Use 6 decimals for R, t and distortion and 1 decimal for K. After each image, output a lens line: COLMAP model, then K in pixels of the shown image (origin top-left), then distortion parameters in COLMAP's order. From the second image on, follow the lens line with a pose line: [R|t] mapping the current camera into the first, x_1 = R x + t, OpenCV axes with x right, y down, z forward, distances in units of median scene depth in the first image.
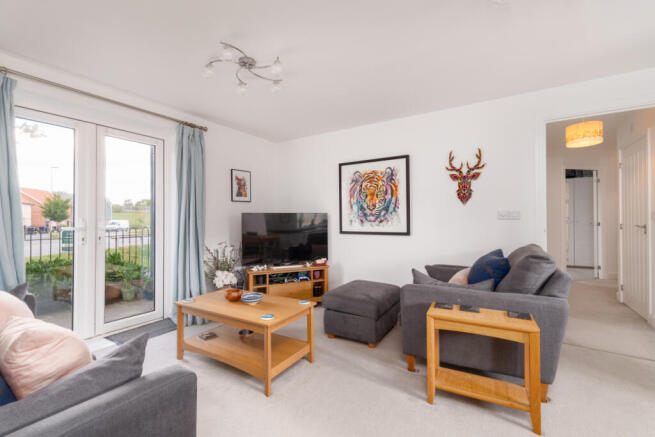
lens RADIAL K [[282.4, 0, 327.8], [0, 282.4, 217.5], [0, 0, 1]] dist [-0.003241, -0.001065]
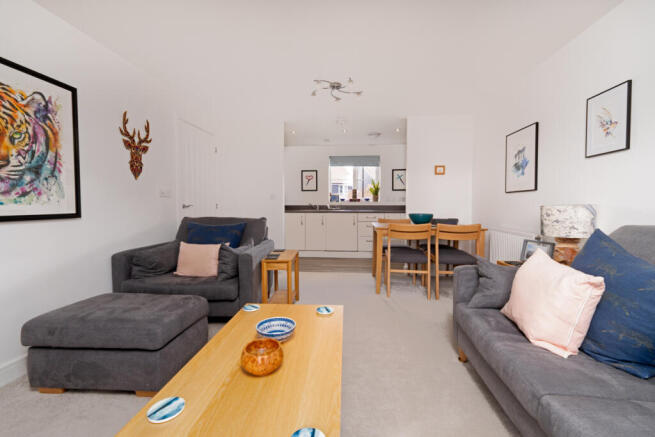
lens RADIAL K [[282.4, 0, 329.2], [0, 282.4, 215.8], [0, 0, 1]] dist [-0.003241, -0.001065]
pose [[-0.417874, -0.026540, 0.908117, -0.504887], [-0.005468, 0.999629, 0.026698, 0.037314], [-0.908489, 0.006191, -0.417864, 0.740097]]
